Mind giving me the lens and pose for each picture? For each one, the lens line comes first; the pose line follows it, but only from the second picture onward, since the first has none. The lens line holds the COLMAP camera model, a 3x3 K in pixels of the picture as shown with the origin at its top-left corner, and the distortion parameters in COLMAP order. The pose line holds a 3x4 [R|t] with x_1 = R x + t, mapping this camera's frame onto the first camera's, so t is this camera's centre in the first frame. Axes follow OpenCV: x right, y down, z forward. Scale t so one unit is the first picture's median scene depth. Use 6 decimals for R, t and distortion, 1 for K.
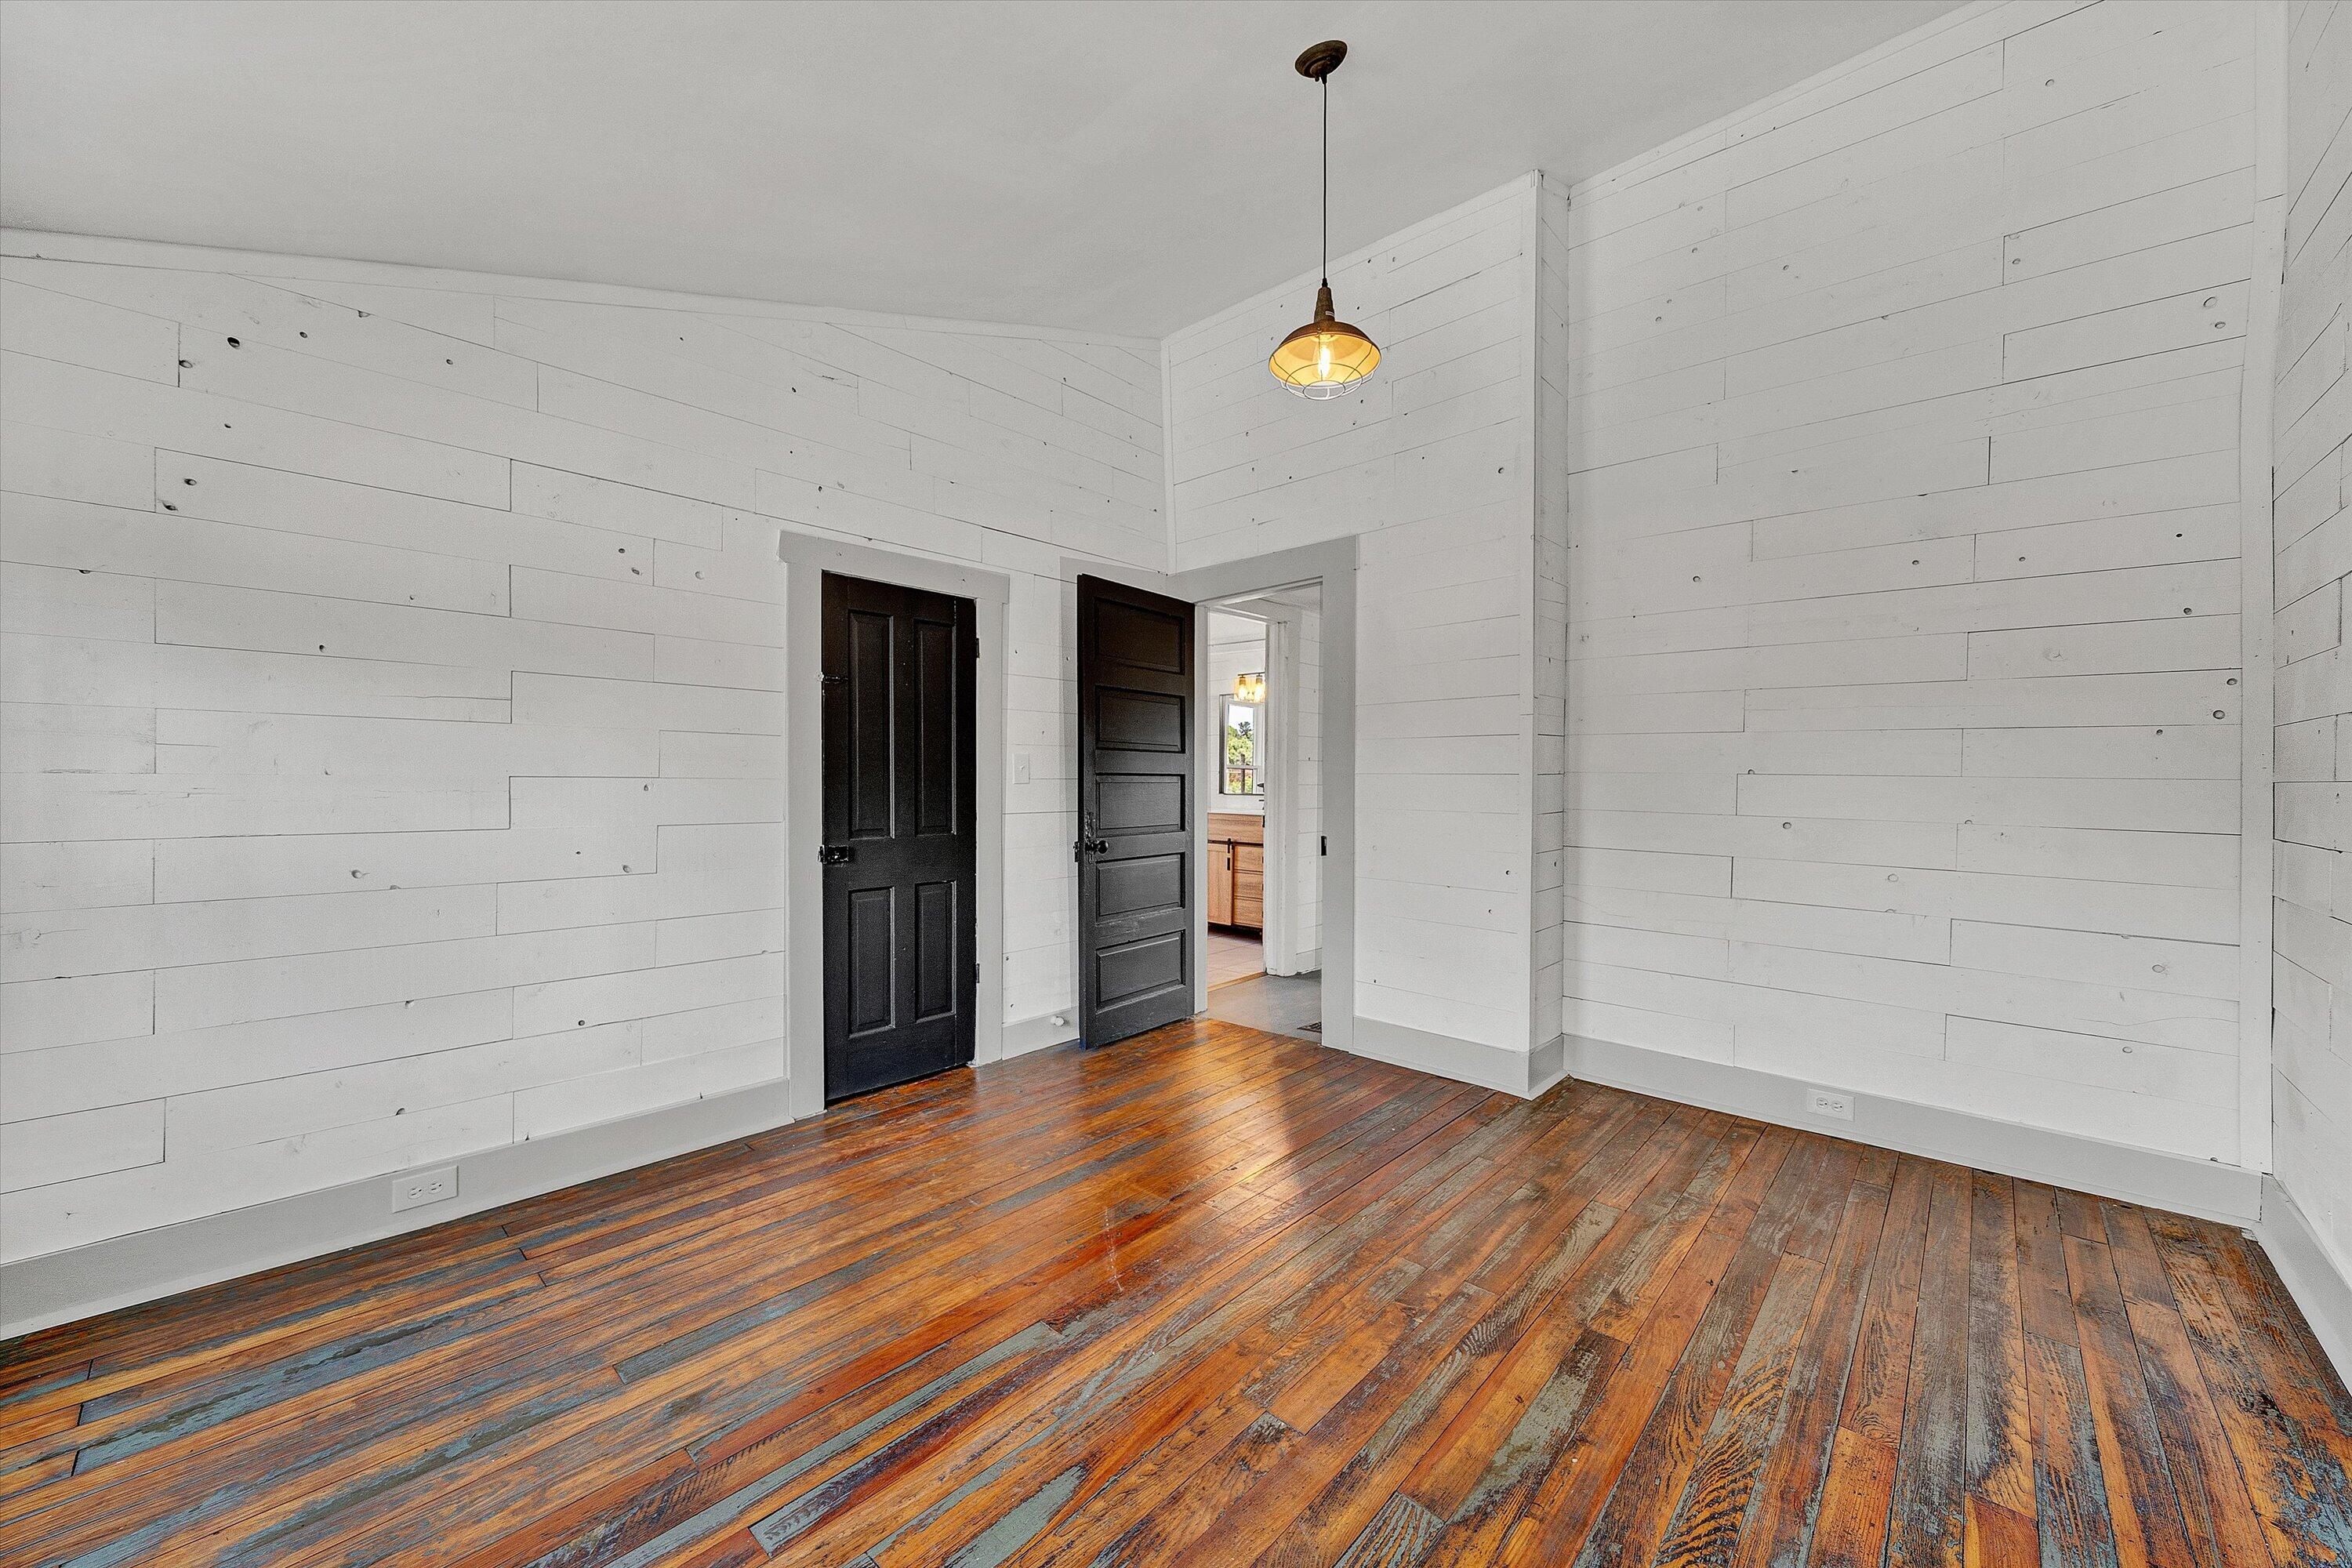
lens RADIAL K [[874.2, 0, 1174.9], [0, 874.2, 785.8], [0, 0, 1]] dist [-0.002685, 0.000009]
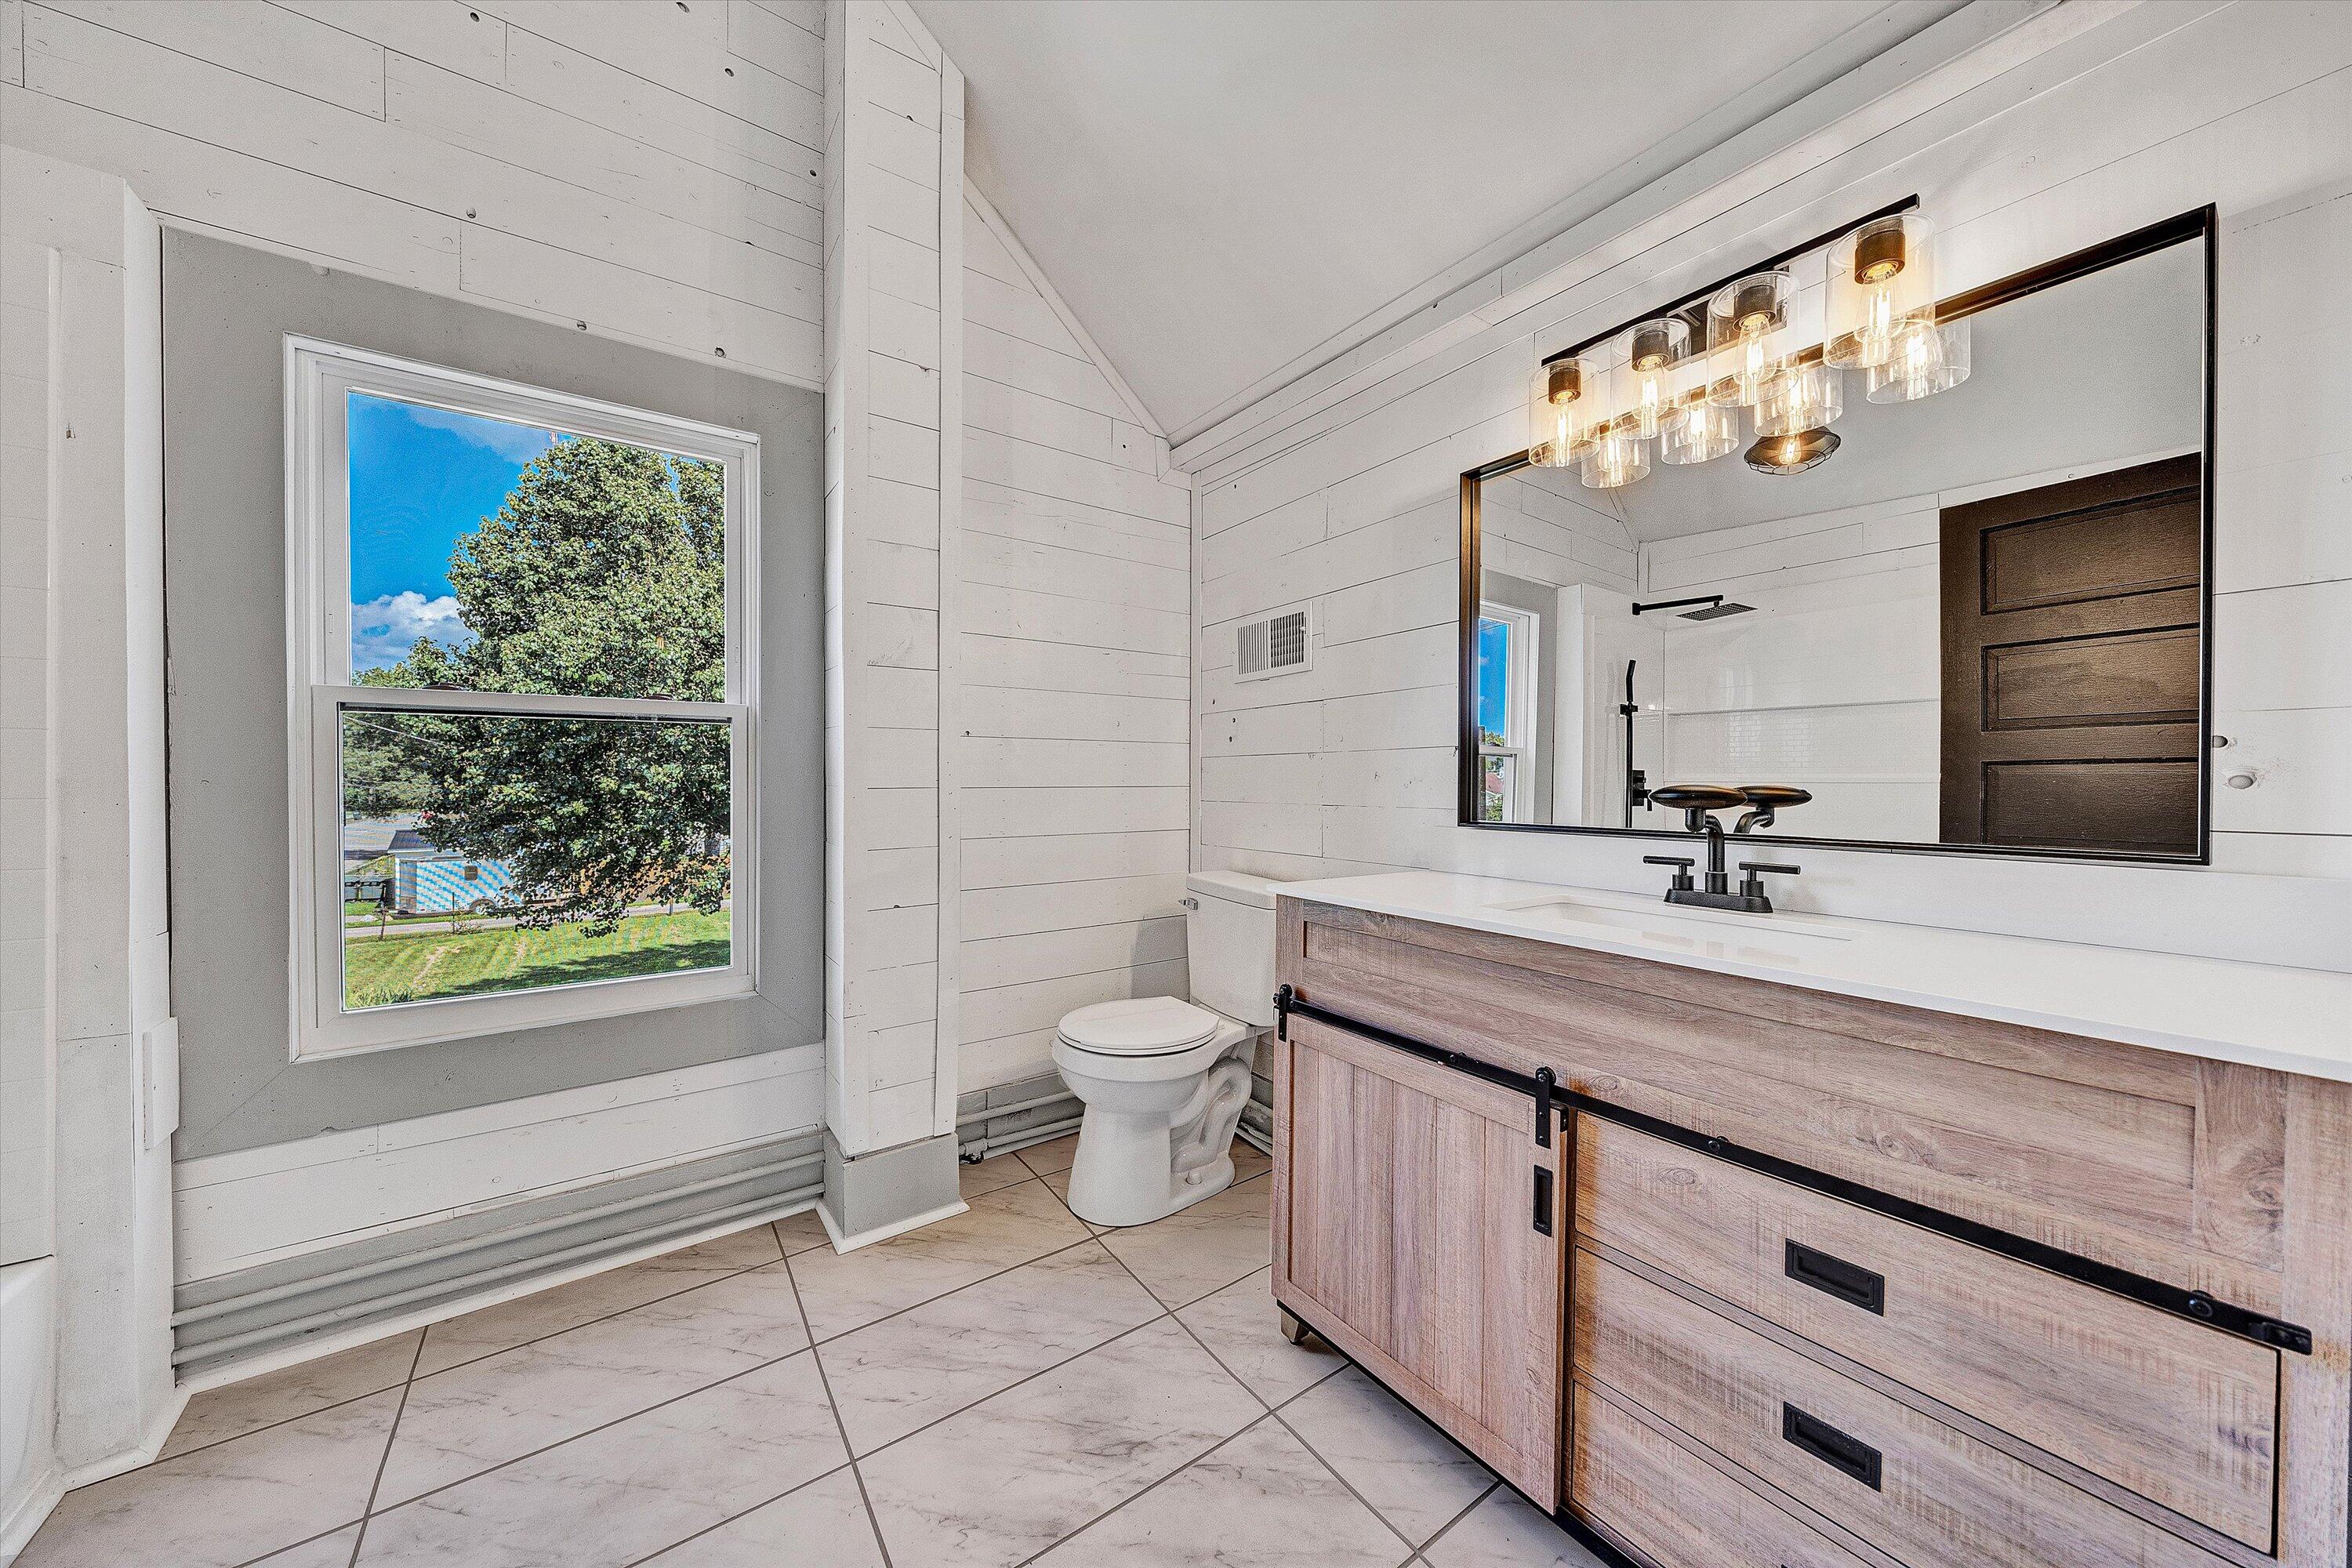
lens RADIAL K [[811.6, 0, 1183.1], [0, 811.6, 778.6], [0, 0, 1]] dist [-0.000206, -0.000030]
pose [[0.977202, 0.002973, -0.212292, 0.043463], [-0.002095, 0.999988, 0.004362, -0.011842], [0.212302, -0.003817, 0.977197, 1.660557]]
